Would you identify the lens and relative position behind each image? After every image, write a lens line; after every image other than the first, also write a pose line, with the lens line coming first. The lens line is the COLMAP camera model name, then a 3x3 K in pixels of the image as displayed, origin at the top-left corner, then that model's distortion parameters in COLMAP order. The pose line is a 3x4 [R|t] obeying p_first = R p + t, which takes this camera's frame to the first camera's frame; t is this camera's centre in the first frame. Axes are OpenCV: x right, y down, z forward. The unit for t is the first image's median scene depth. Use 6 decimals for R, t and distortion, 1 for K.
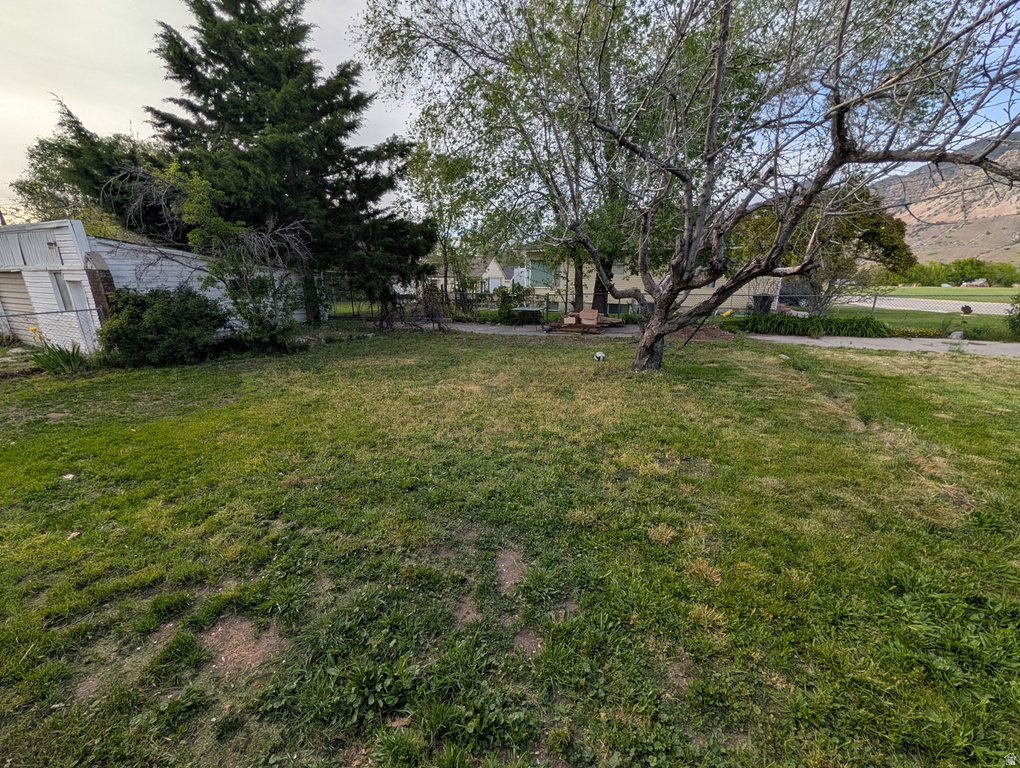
lens RADIAL K [[395.0, 0, 505.4], [0, 395.0, 384.4], [0, 0, 1]] dist [-0.001719, -0.000064]
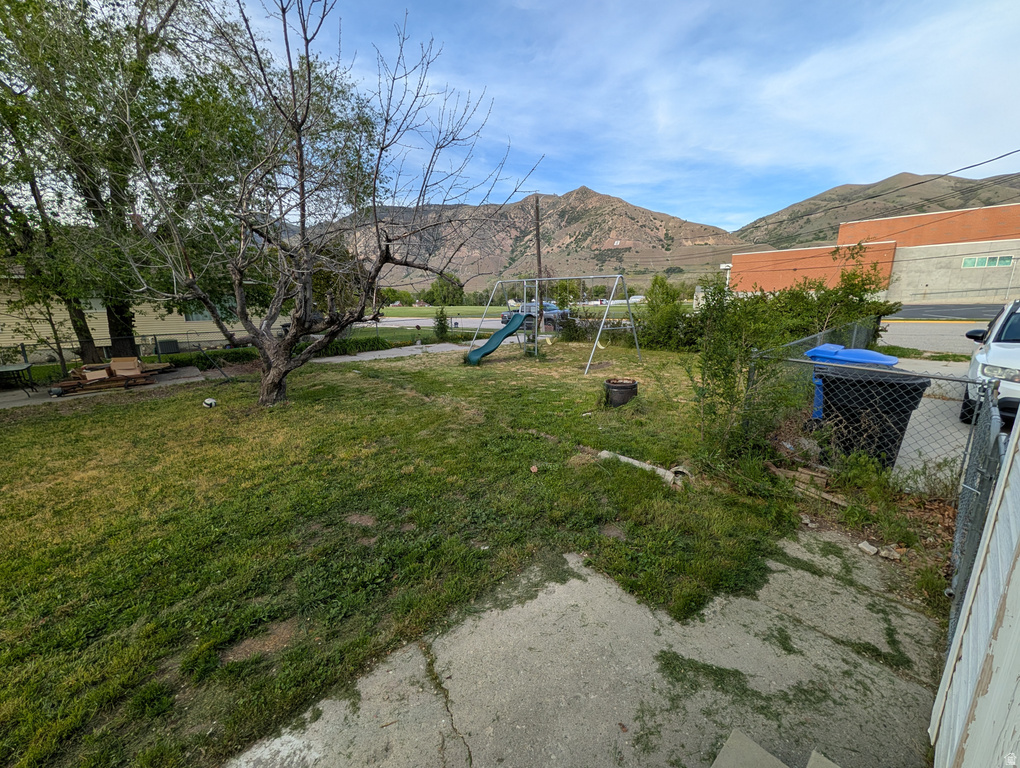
lens RADIAL K [[395.0, 0, 510.6], [0, 395.0, 384.5], [0, 0, 1]] dist [-0.001719, -0.000064]
pose [[0.420332, -0.196986, 0.885730, -0.311370], [0.247872, 0.963949, 0.096752, -0.024719], [-0.872858, 0.178880, 0.454006, -0.114053]]
